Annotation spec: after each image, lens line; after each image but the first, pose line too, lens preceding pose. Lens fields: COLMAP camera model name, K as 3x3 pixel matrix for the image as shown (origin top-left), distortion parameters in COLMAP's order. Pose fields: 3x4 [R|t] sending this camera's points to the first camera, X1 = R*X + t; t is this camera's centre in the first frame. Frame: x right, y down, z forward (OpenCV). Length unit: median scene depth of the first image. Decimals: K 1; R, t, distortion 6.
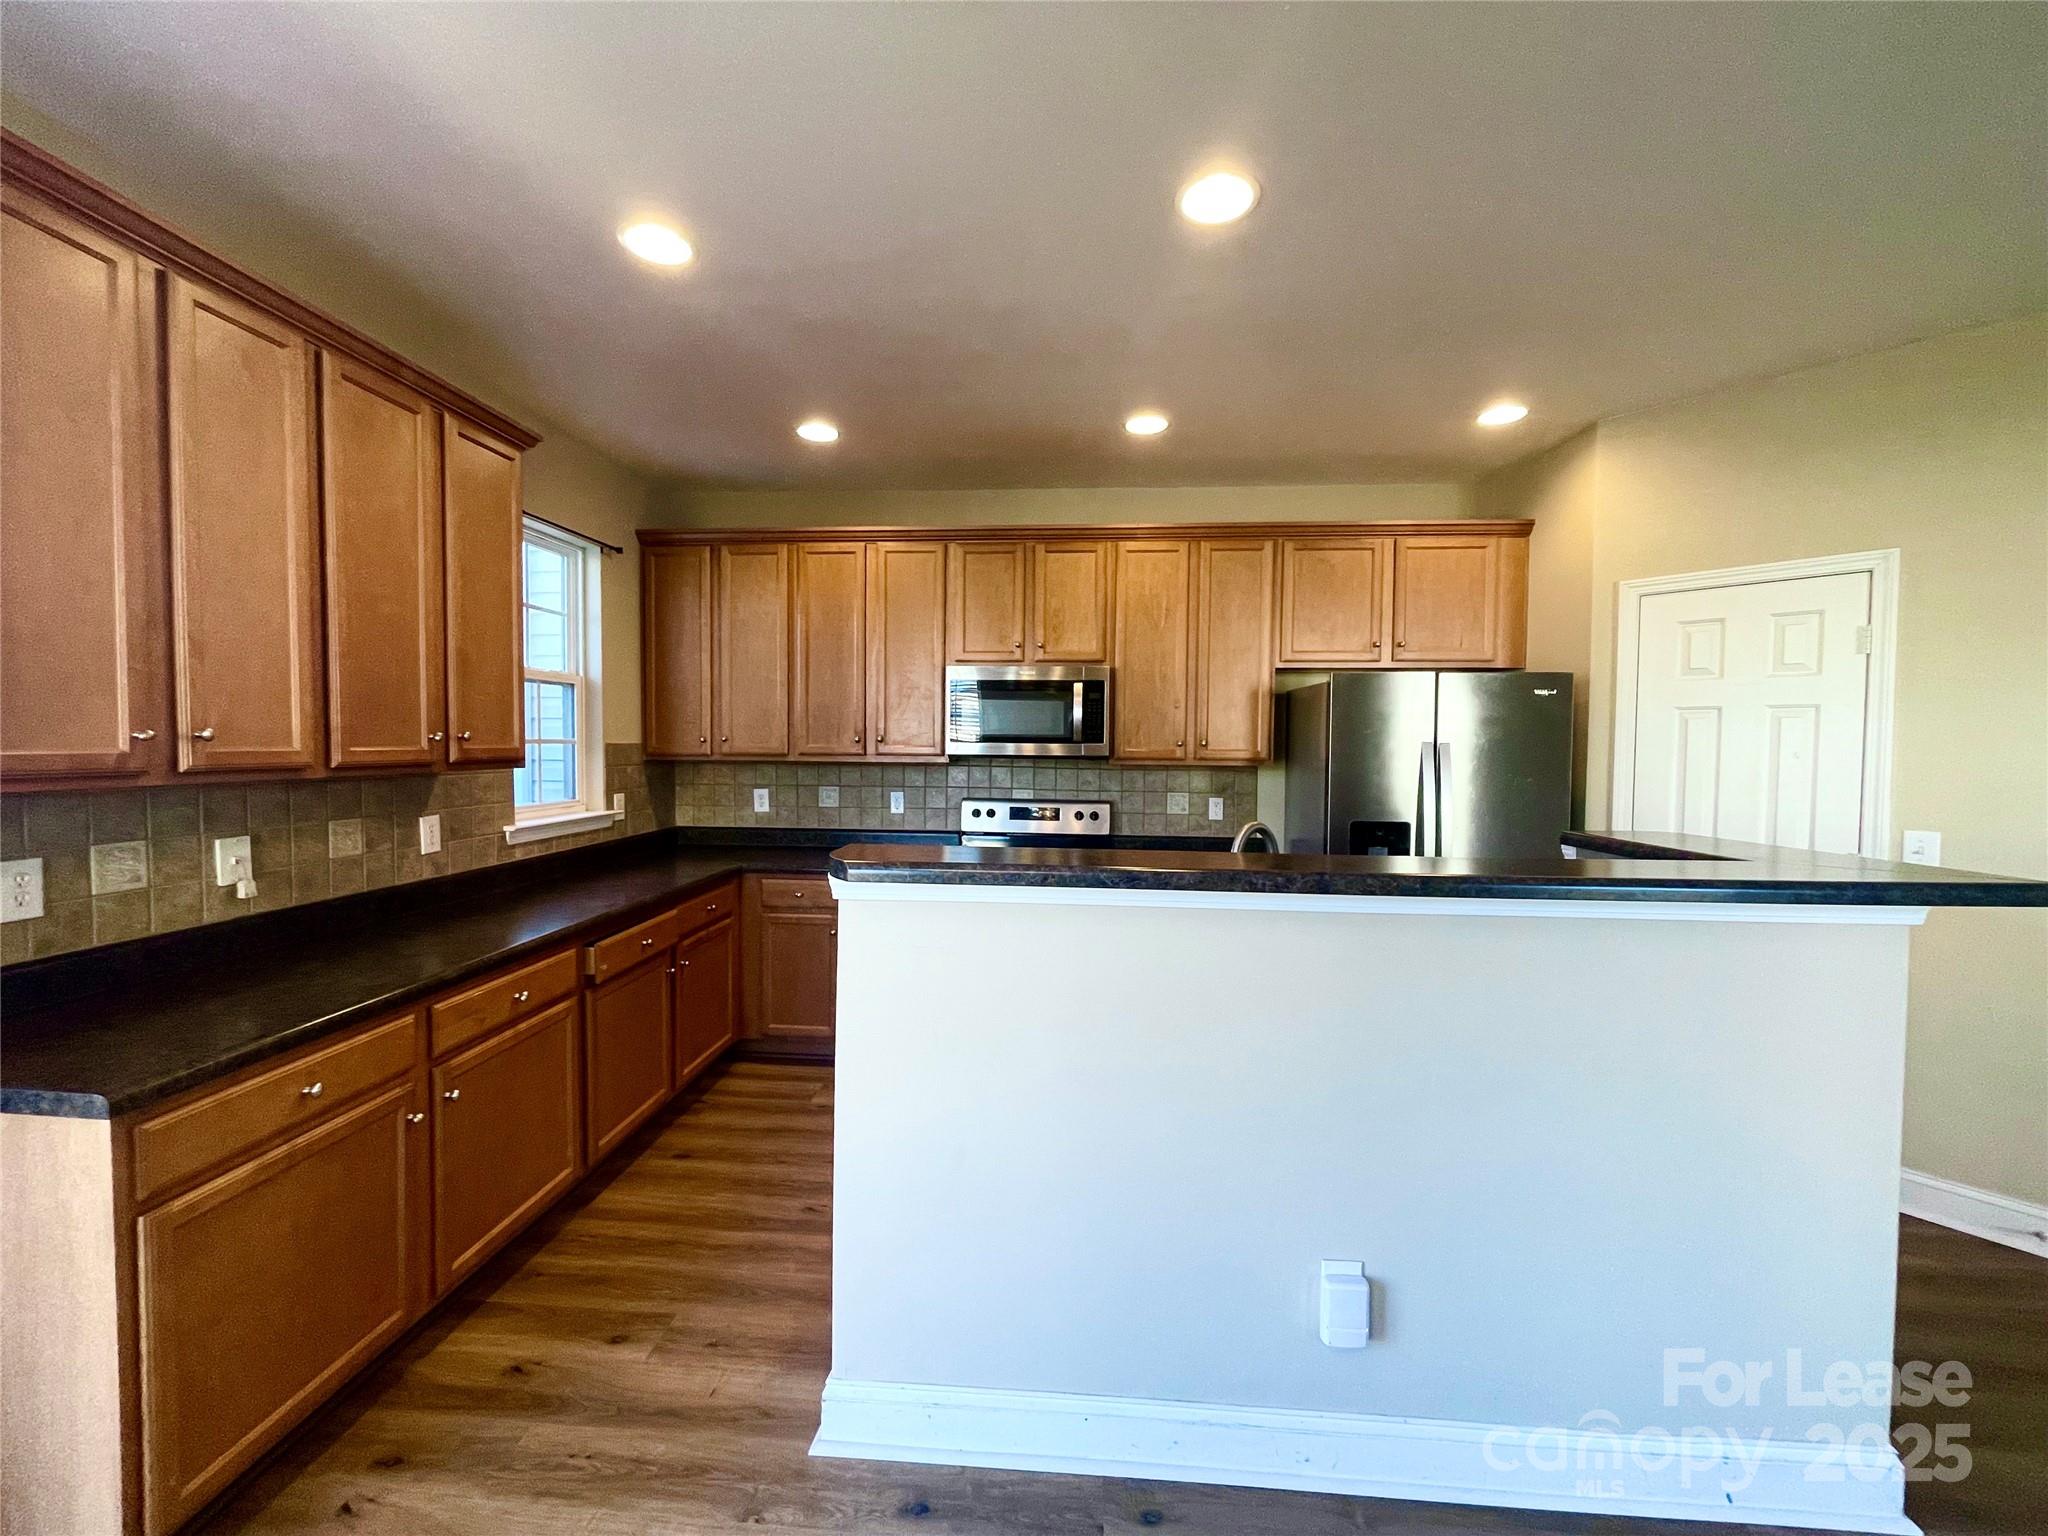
lens RADIAL K [[816.8, 0, 1014.8], [0, 816.8, 776.5], [0, 0, 1]] dist [-0.000285, -0.000927]
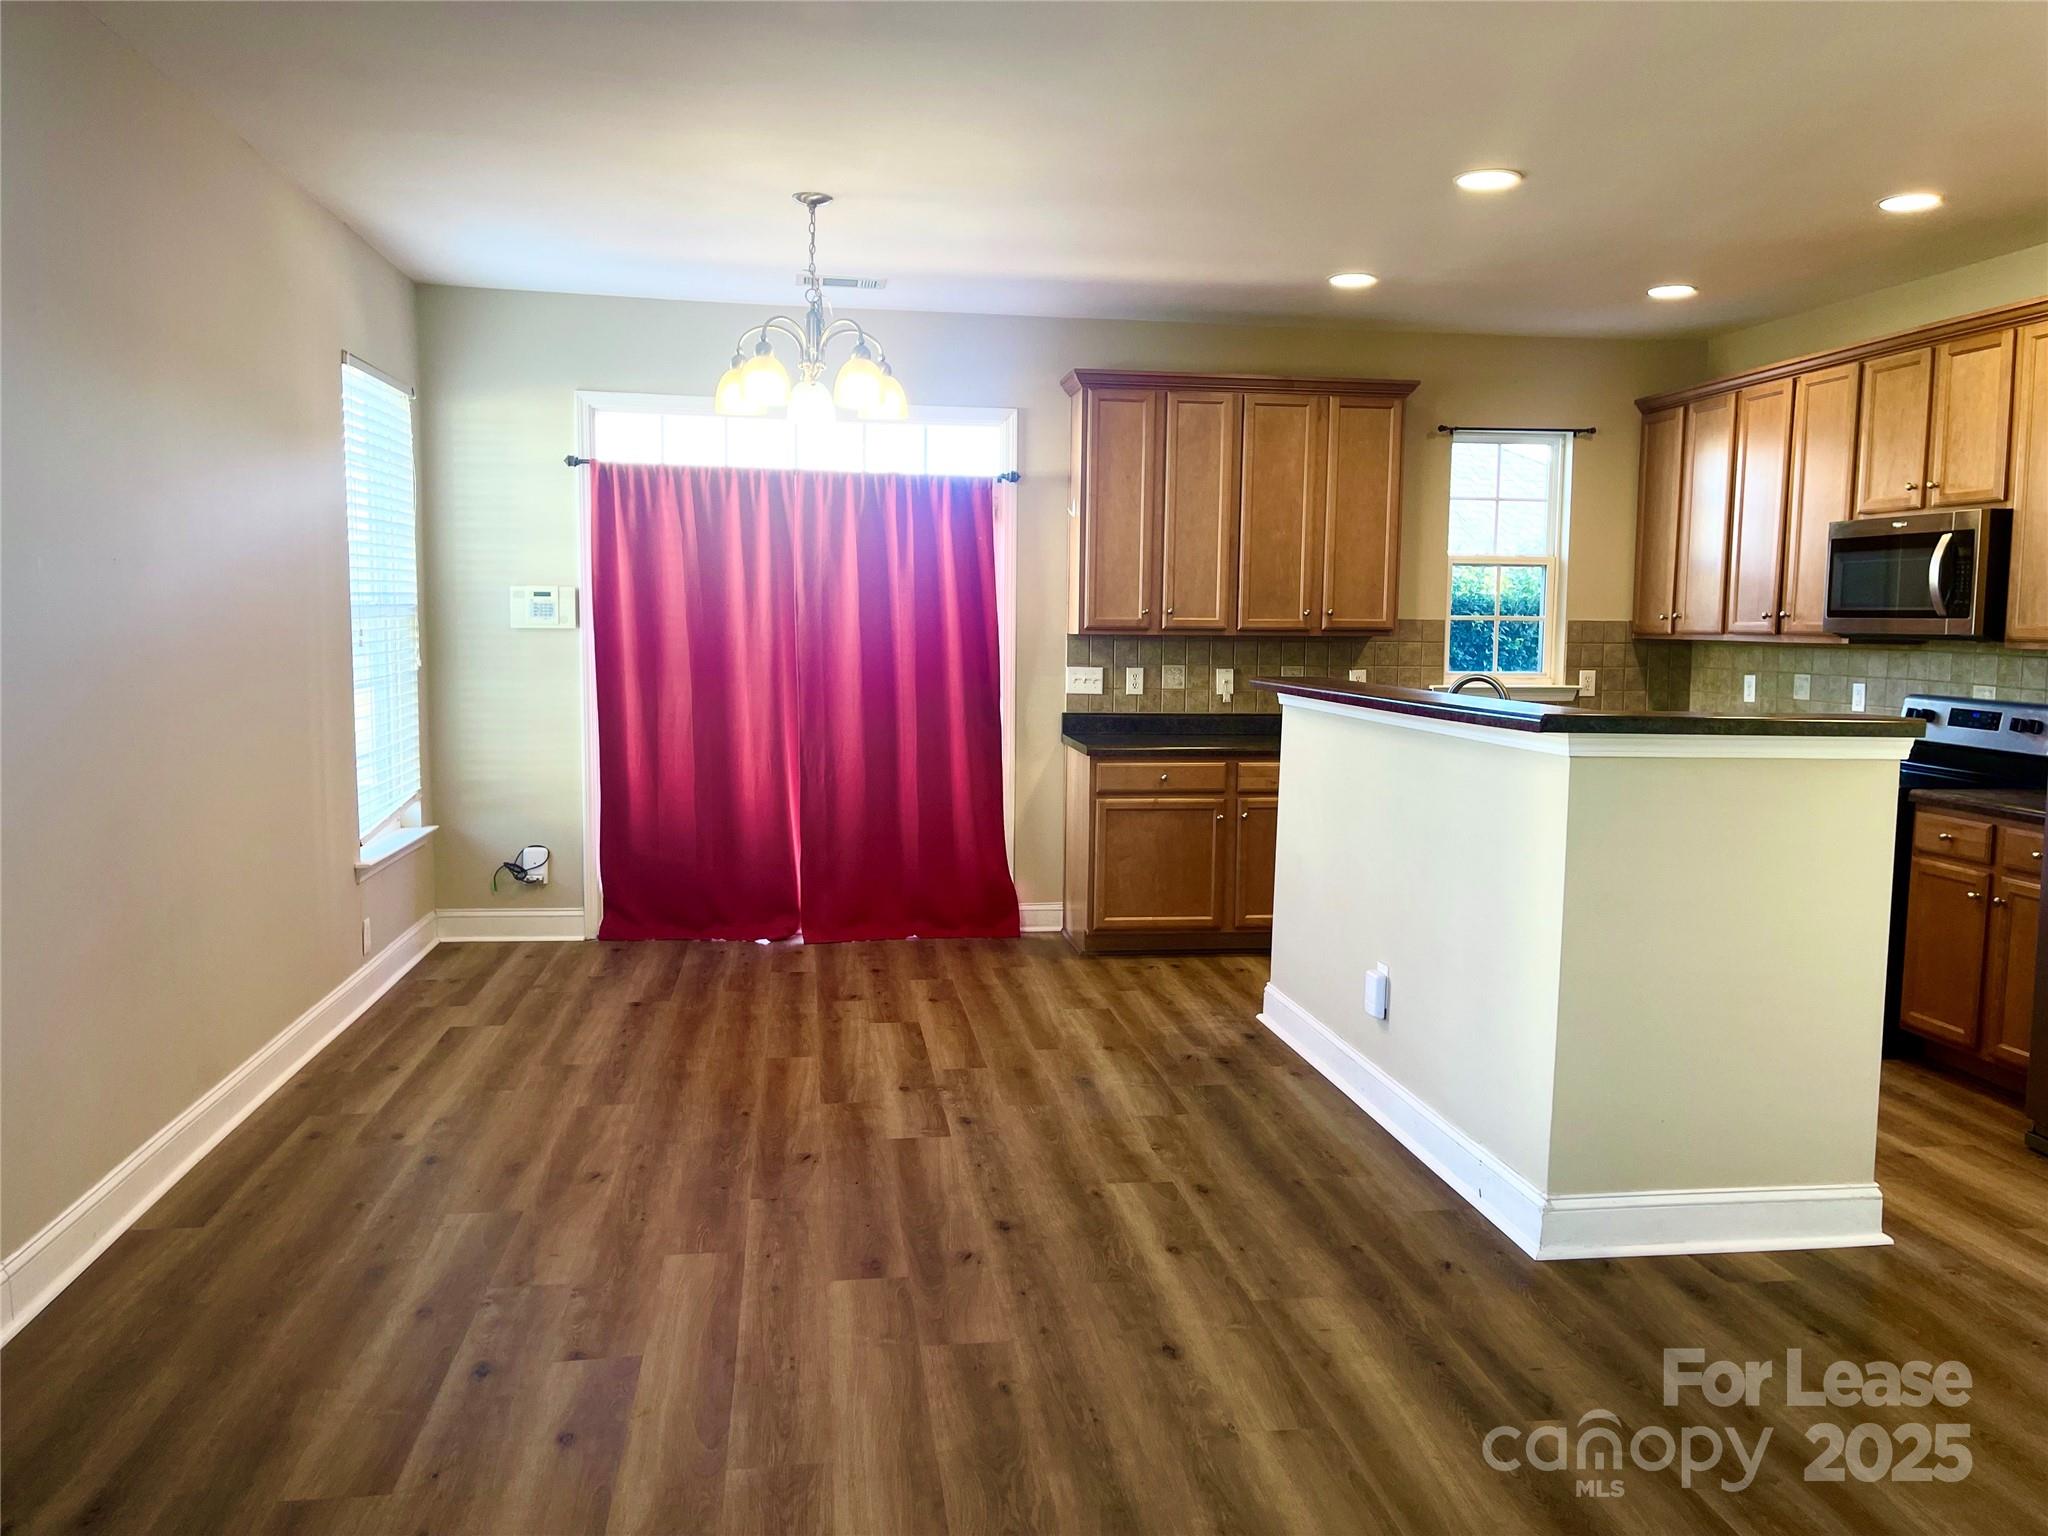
lens RADIAL K [[1523.7, 0, 1032.3], [0, 1523.7, 770.1], [0, 0, 1]] dist [0.045765, -0.060808]
pose [[0.228799, 0.091008, -0.969210, 1.245624], [-0.049807, 0.995411, 0.081710, 0.023730], [0.972199, 0.029578, 0.232282, -0.111337]]
